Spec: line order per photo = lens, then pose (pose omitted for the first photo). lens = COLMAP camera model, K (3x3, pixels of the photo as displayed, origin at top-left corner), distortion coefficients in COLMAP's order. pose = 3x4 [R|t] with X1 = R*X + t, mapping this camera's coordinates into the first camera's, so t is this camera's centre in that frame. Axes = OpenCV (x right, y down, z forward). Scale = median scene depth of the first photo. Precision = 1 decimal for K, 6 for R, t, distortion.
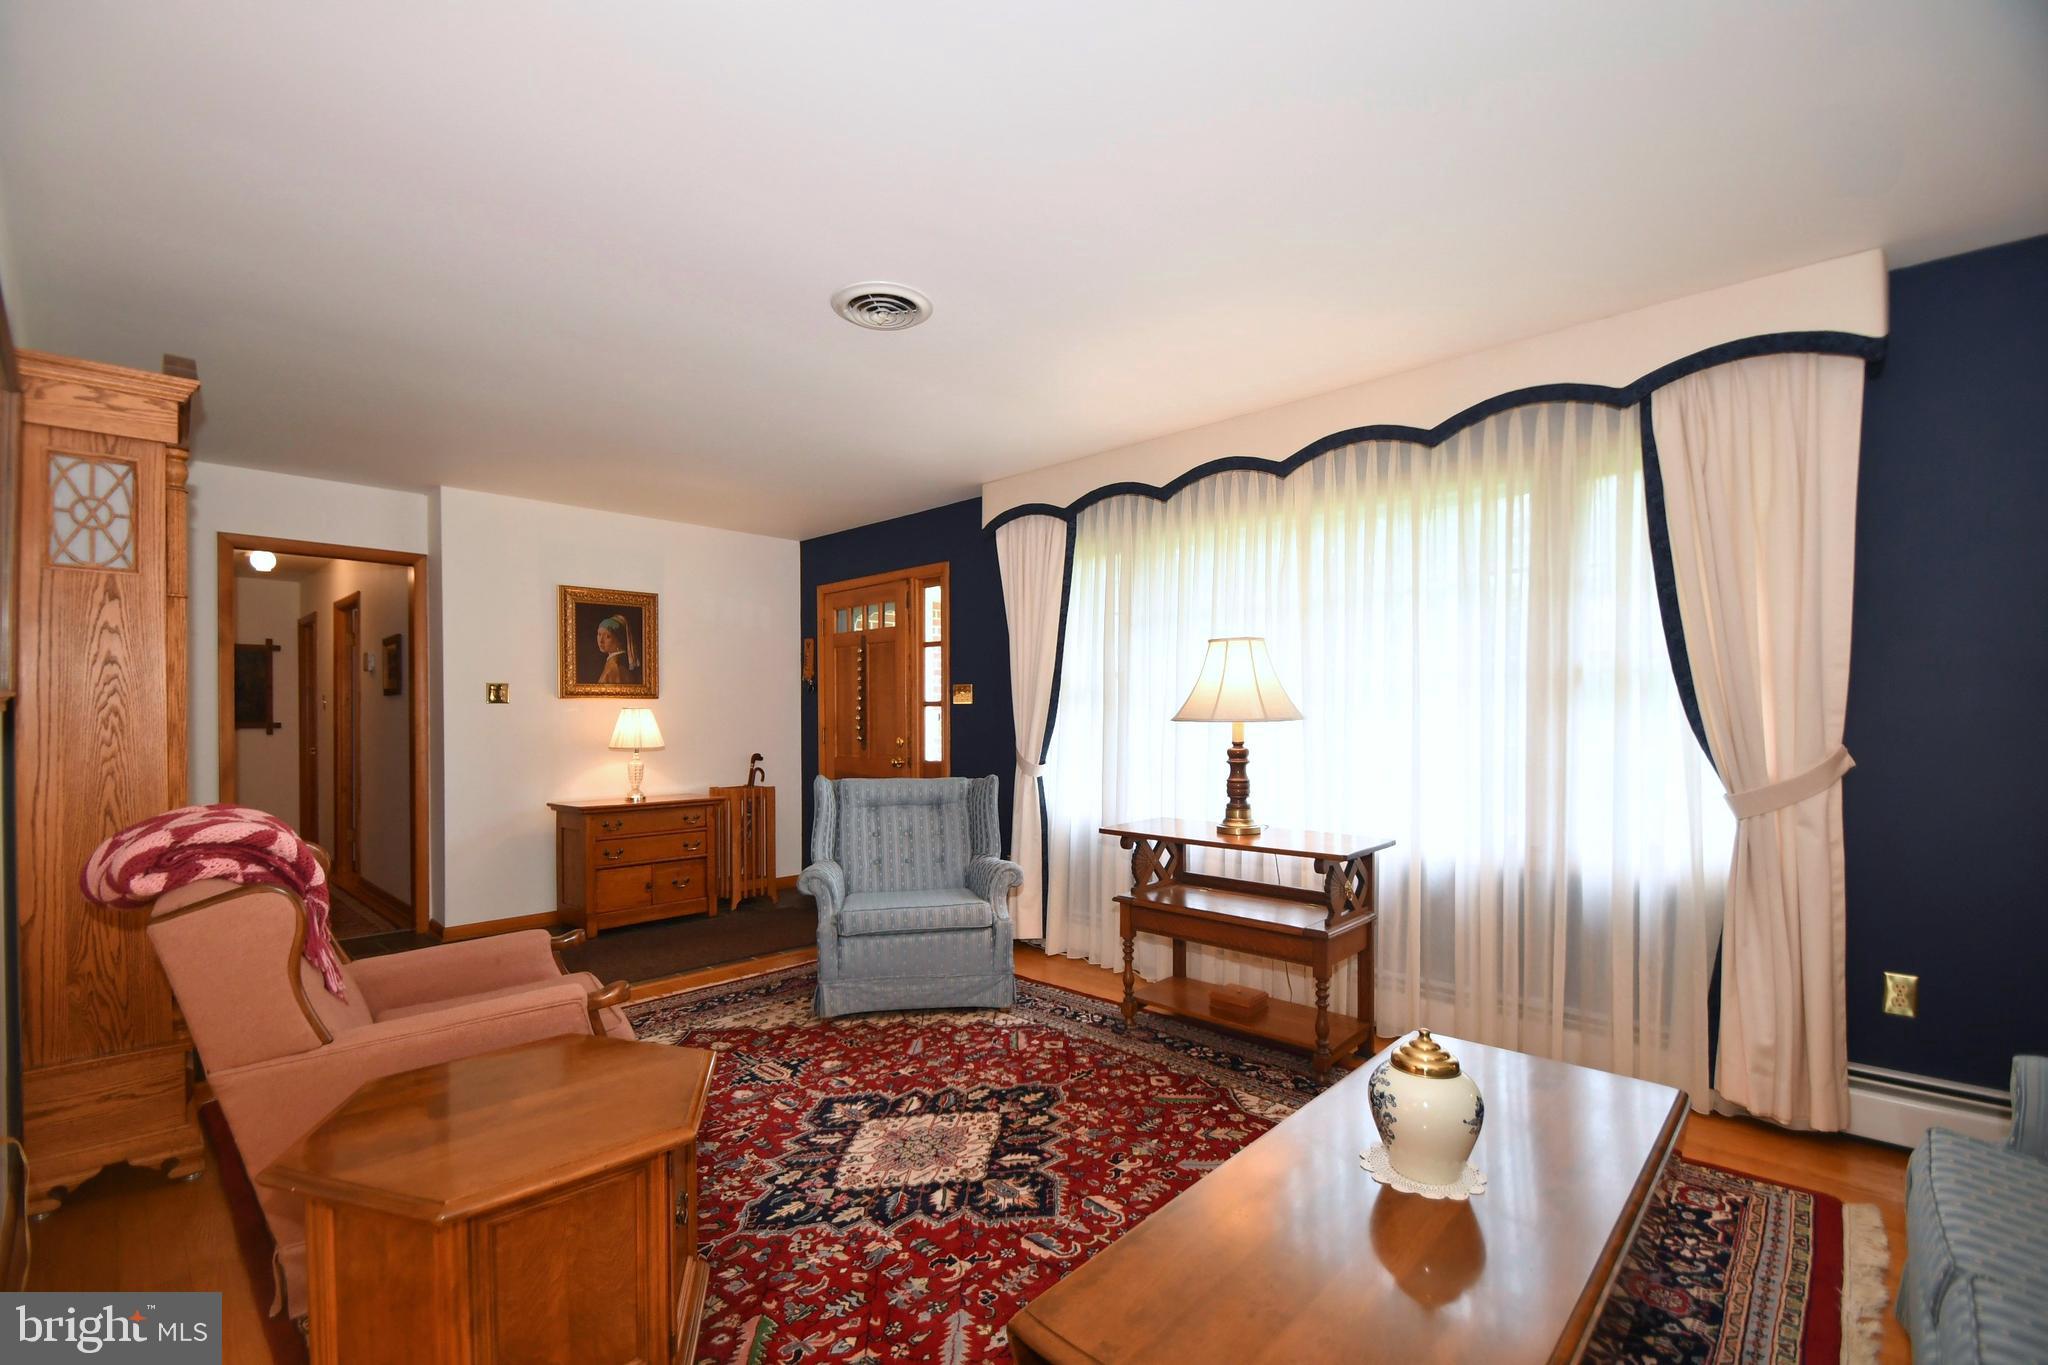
lens RADIAL K [[887.7, 0, 997.6], [0, 887.7, 722.0], [0, 0, 1]] dist [-0.000060, -0.000029]
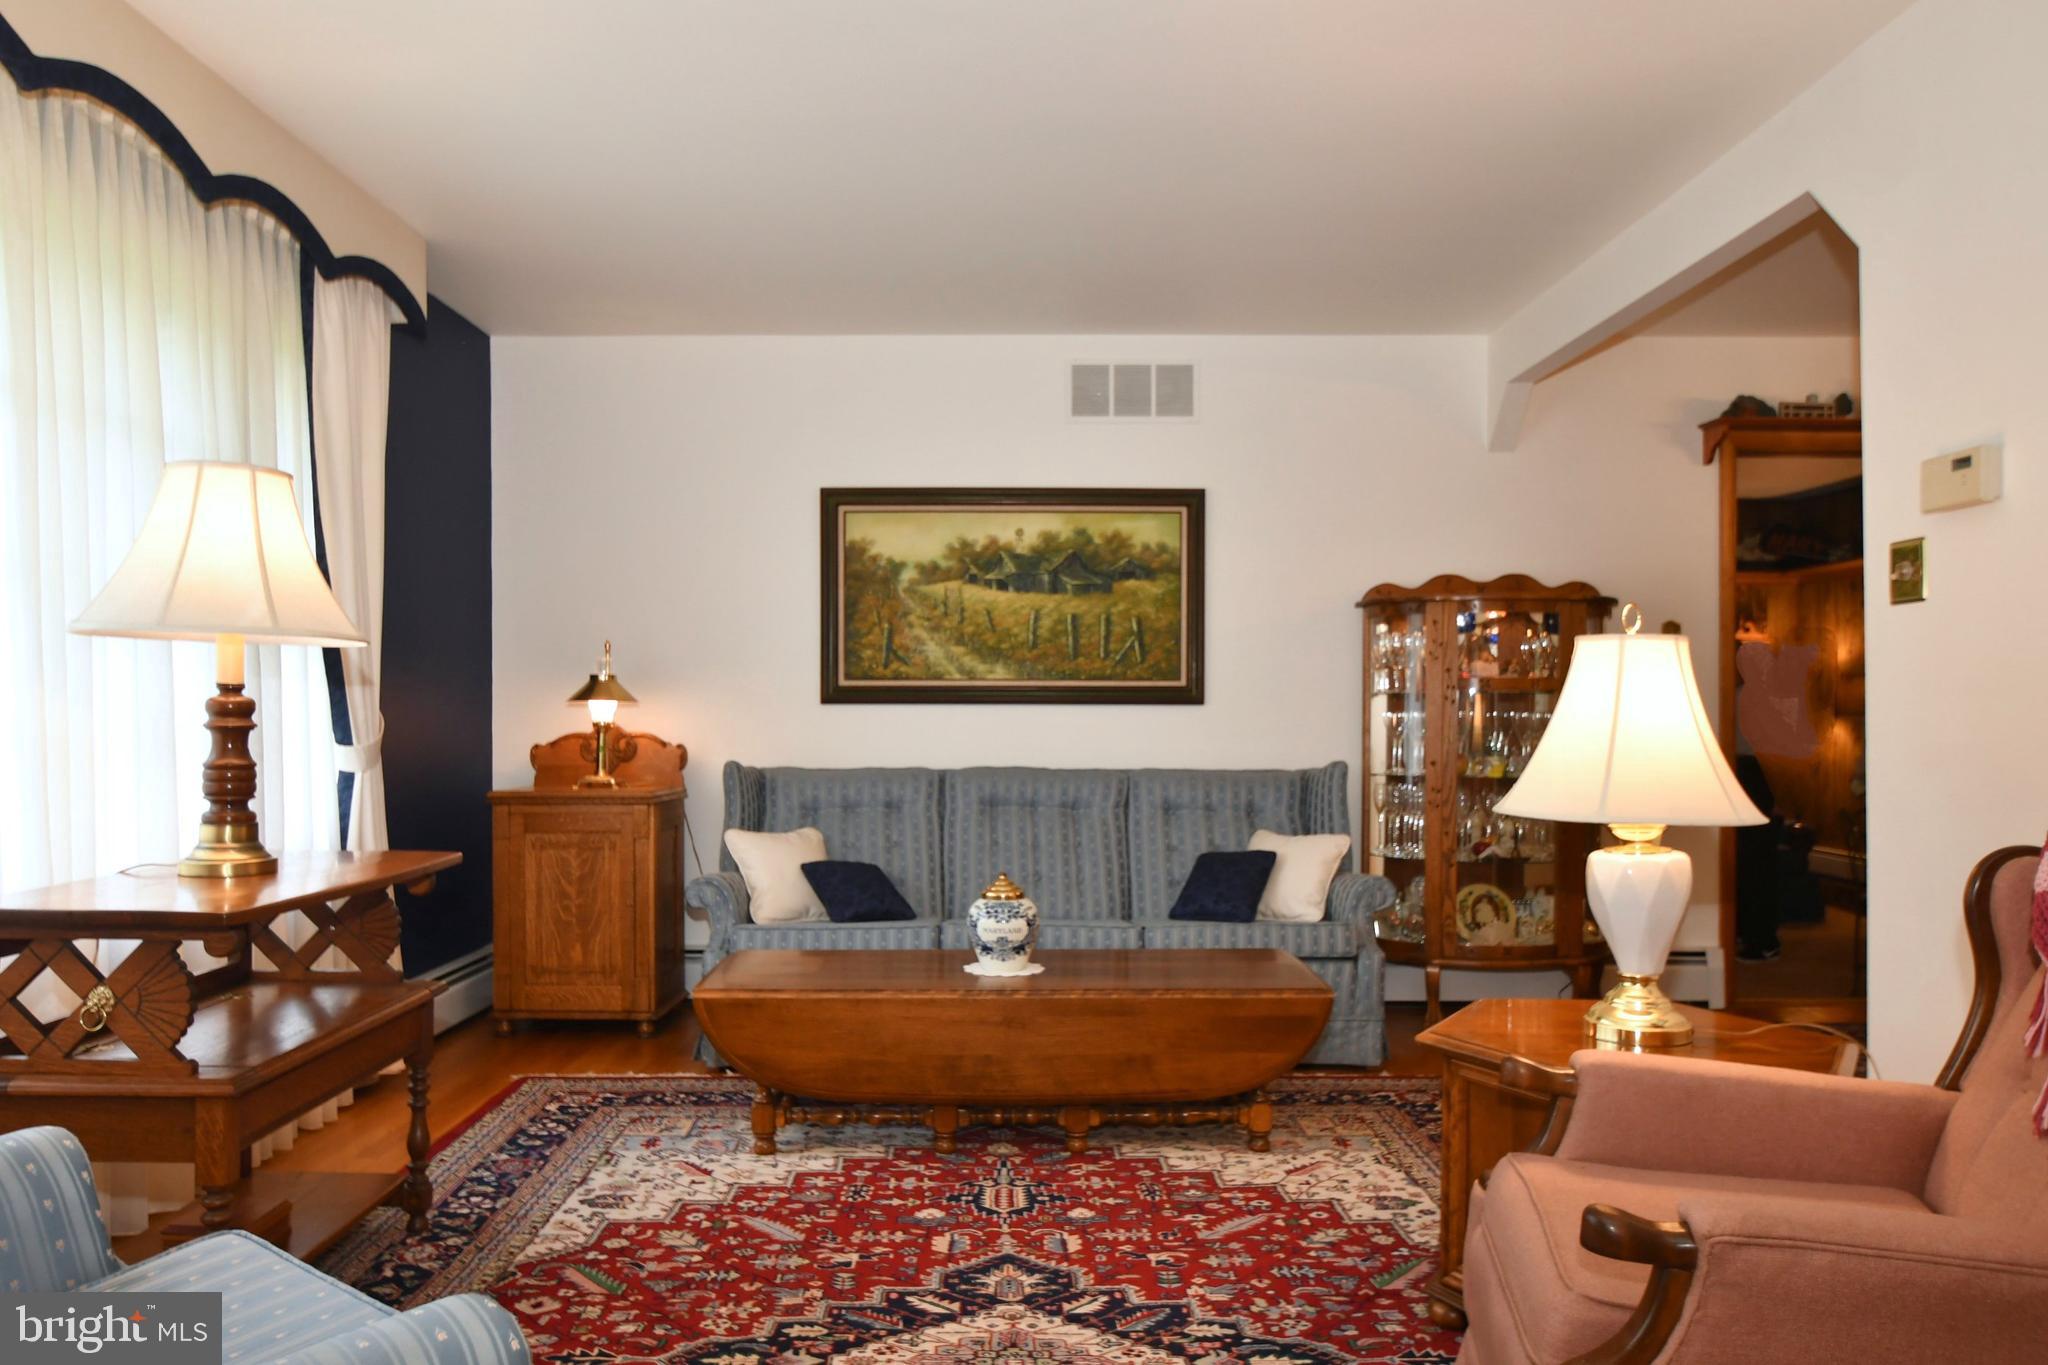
lens RADIAL K [[1453.9, 0, 1005.0], [0, 1453.9, 719.0], [0, 0, 1]] dist [-0.038113, 0.004094]
pose [[-0.703893, -0.001315, 0.710305, -0.754910], [0.003670, 0.999978, 0.005489, 0.051639], [-0.710297, 0.006471, -0.703872, 1.668016]]
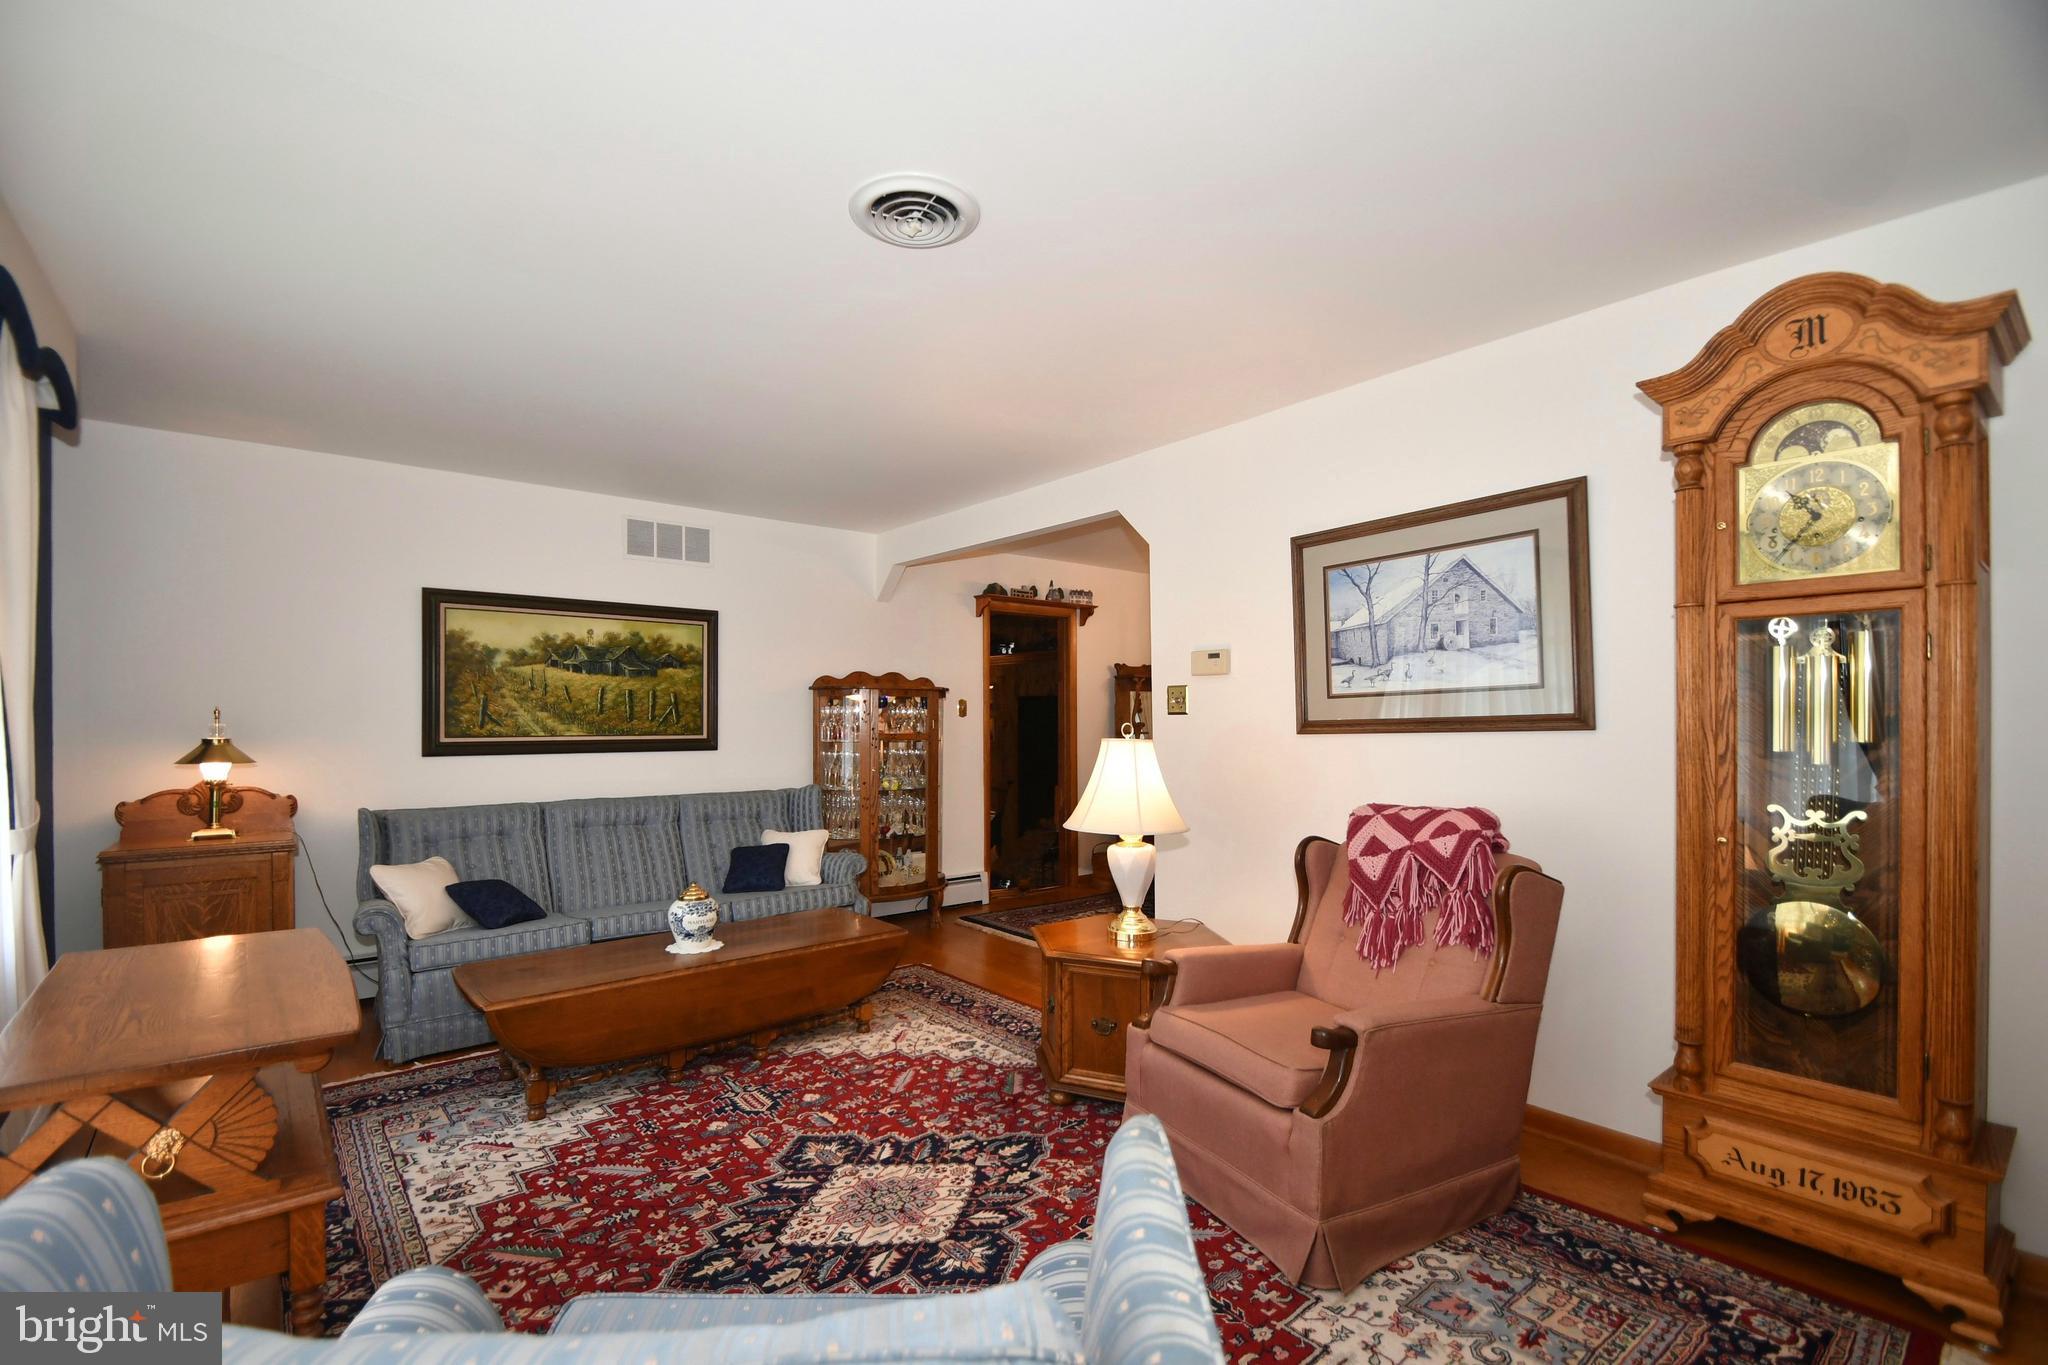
lens RADIAL K [[898.0, 0, 1014.7], [0, 898.0, 715.9], [0, 0, 1]] dist [0.017898, -0.019470]
pose [[-0.995218, 0.004093, 0.097596, -0.316009], [0.004067, 0.999992, -0.000462, -0.031577], [-0.097597, -0.000062, -0.995226, 1.935357]]
